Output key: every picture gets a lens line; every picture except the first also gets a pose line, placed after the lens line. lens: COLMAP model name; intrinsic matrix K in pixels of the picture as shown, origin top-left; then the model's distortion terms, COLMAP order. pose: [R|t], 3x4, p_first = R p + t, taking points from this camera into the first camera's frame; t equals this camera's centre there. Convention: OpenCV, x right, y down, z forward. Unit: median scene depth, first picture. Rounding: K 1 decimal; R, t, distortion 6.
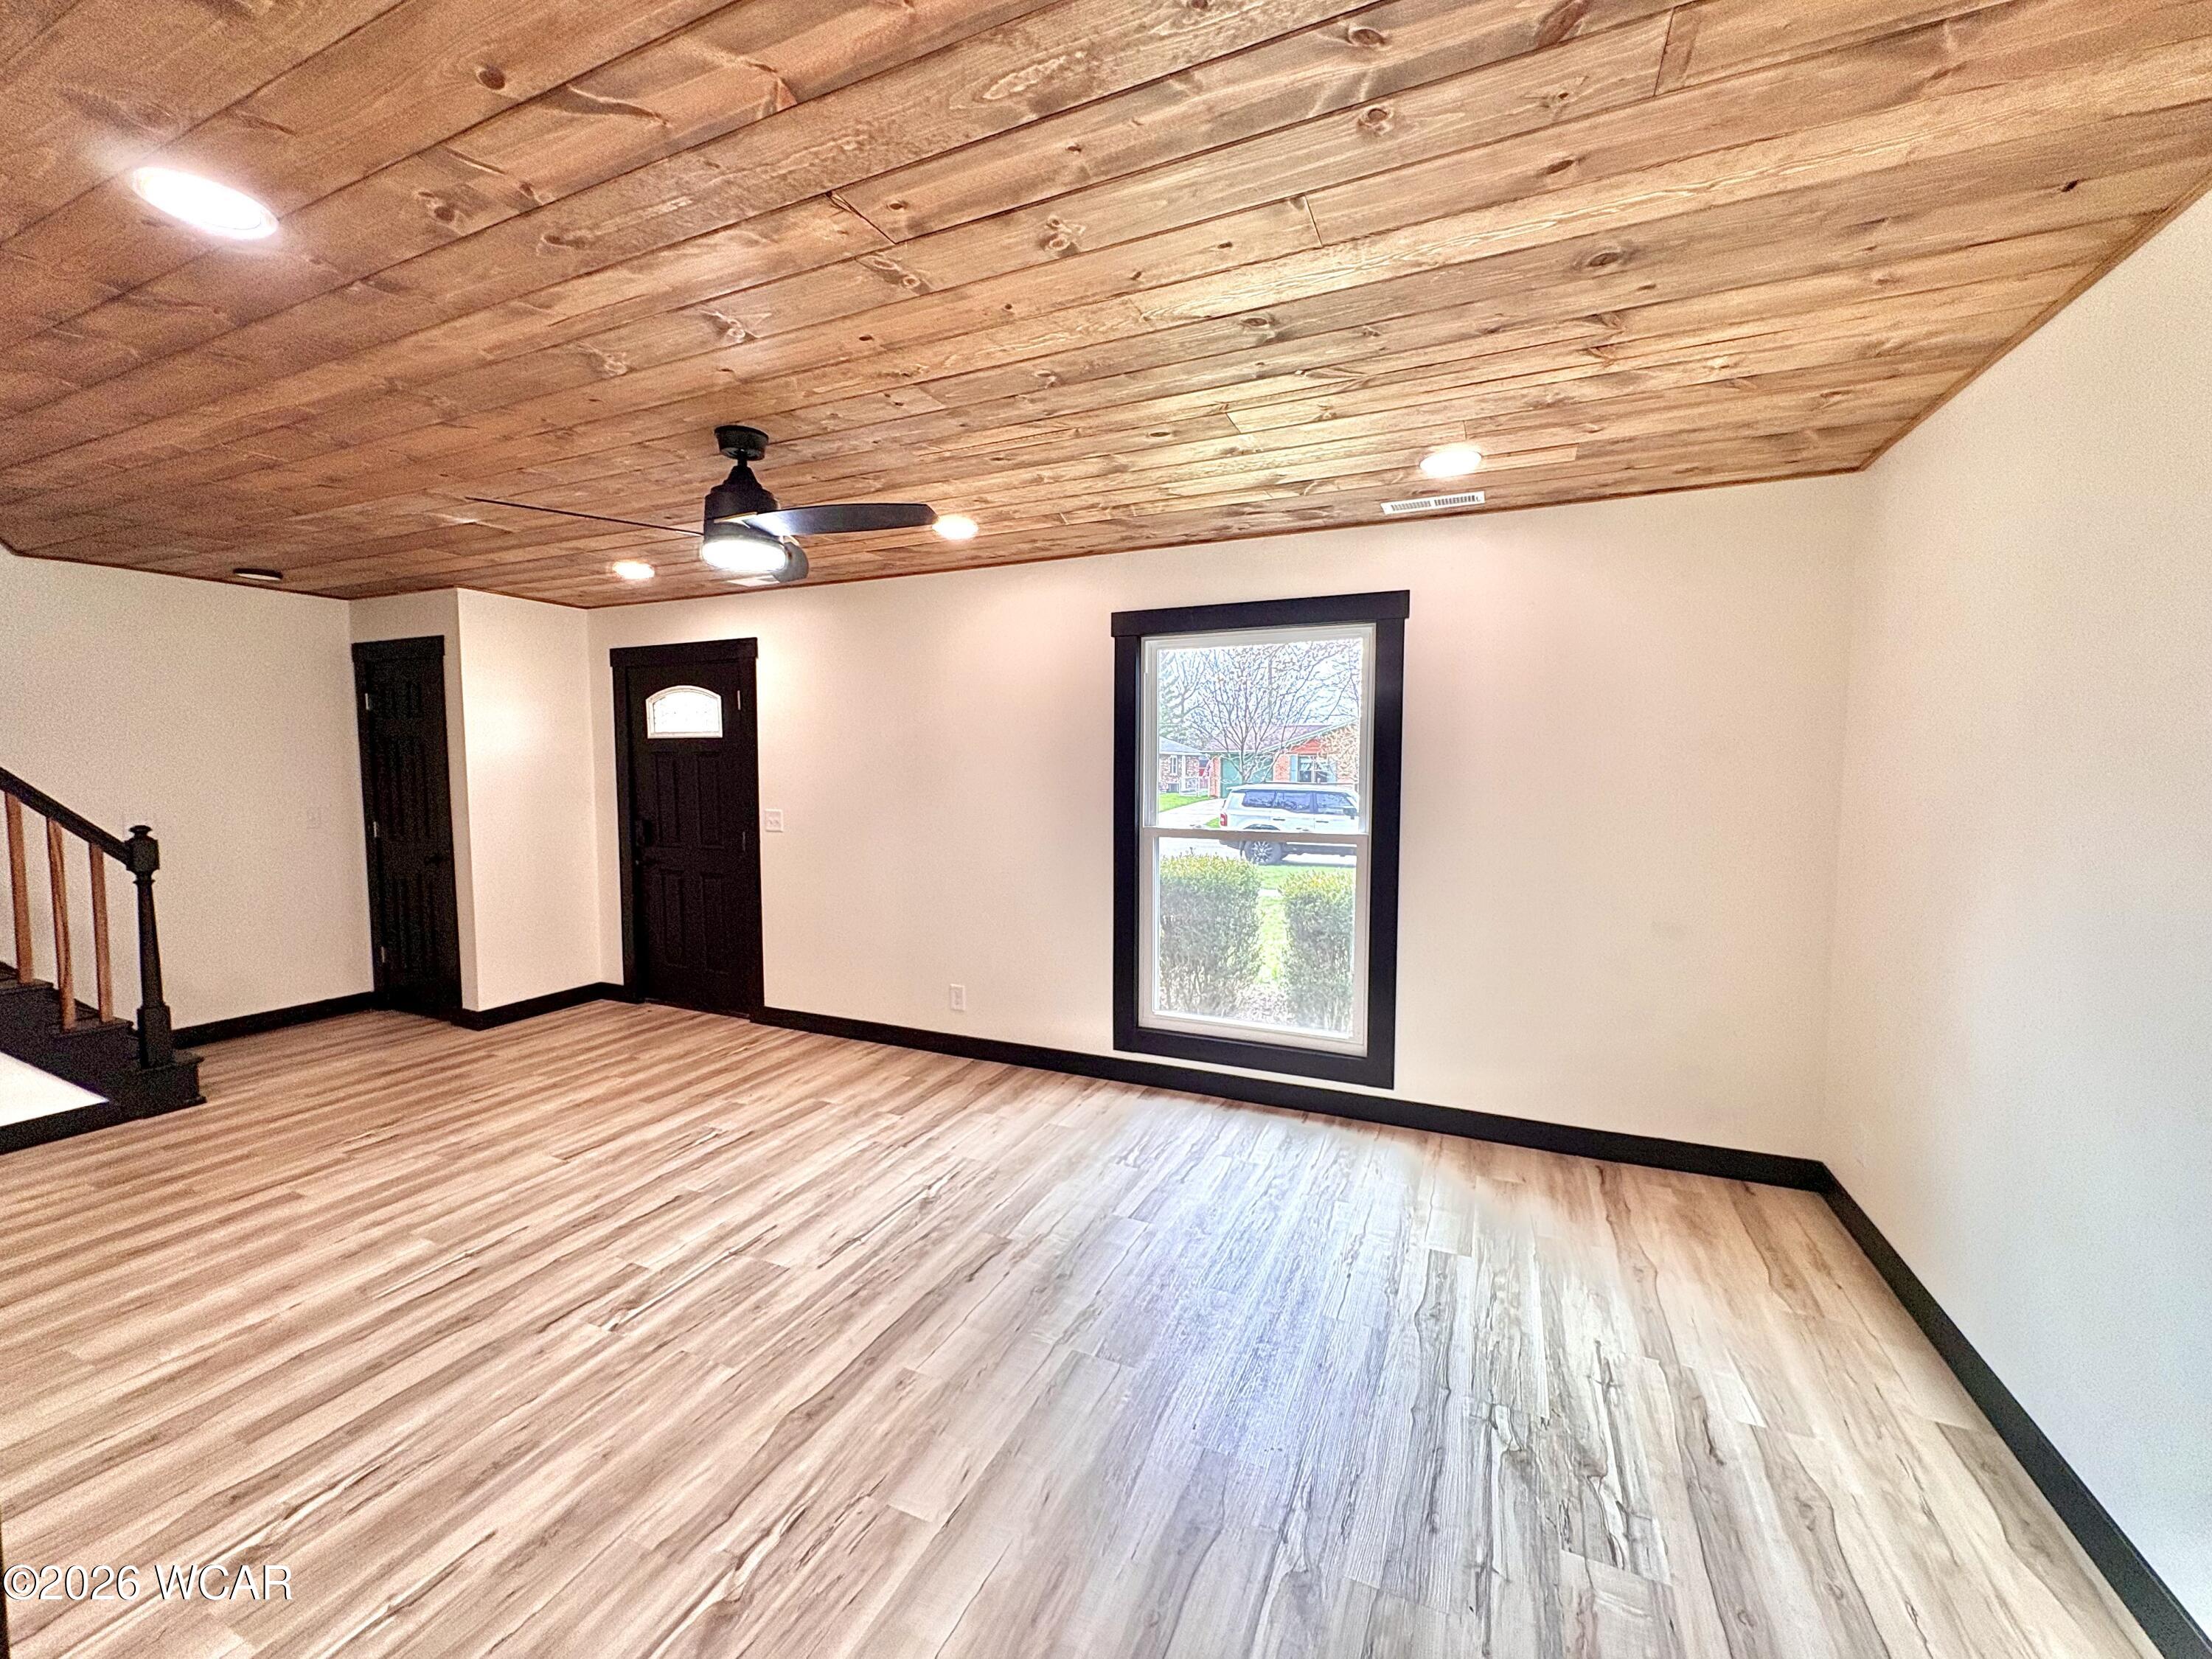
lens RADIAL K [[879.5, 0, 1106.8], [0, 879.5, 826.6], [0, 0, 1]] dist [0.000581, -0.000338]
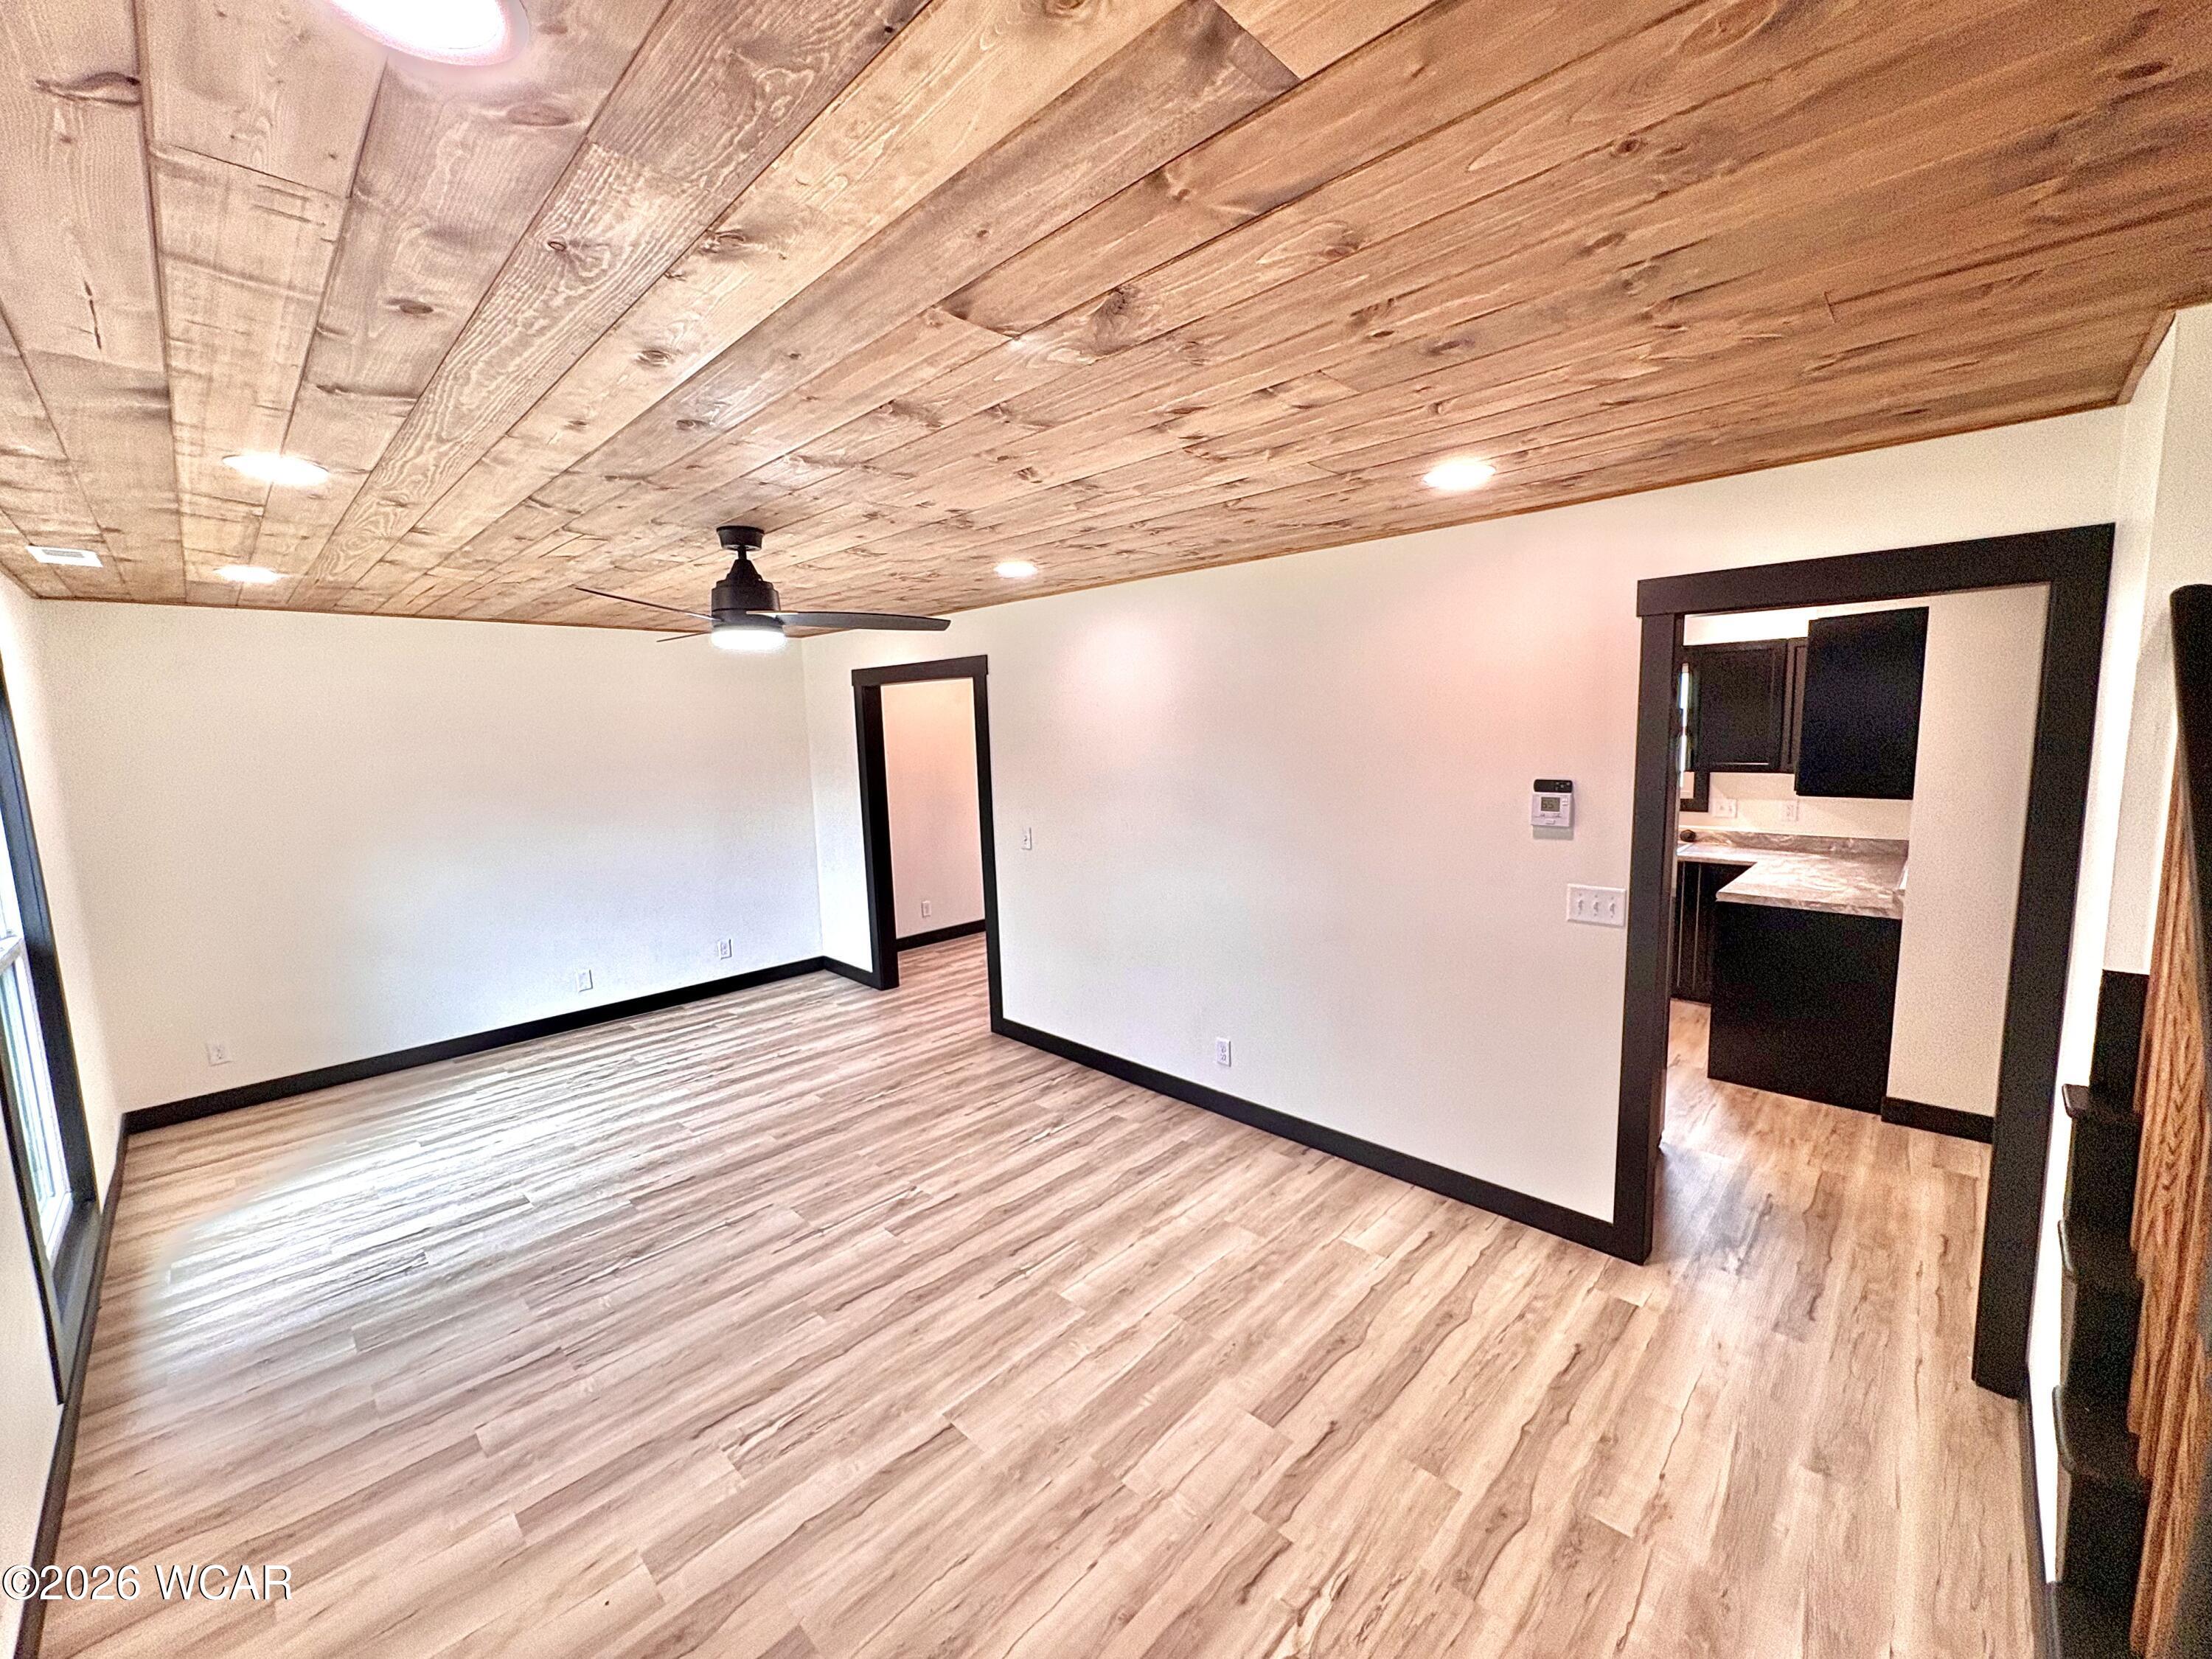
lens RADIAL K [[879.5, 0, 1106.8], [0, 879.5, 827.8], [0, 0, 1]] dist [0.000581, -0.000338]
pose [[-0.938924, -0.016820, 0.343713, -1.148736], [0.050488, 0.981263, 0.185939, -0.240367], [-0.340400, 0.191936, -0.920483, 1.800096]]
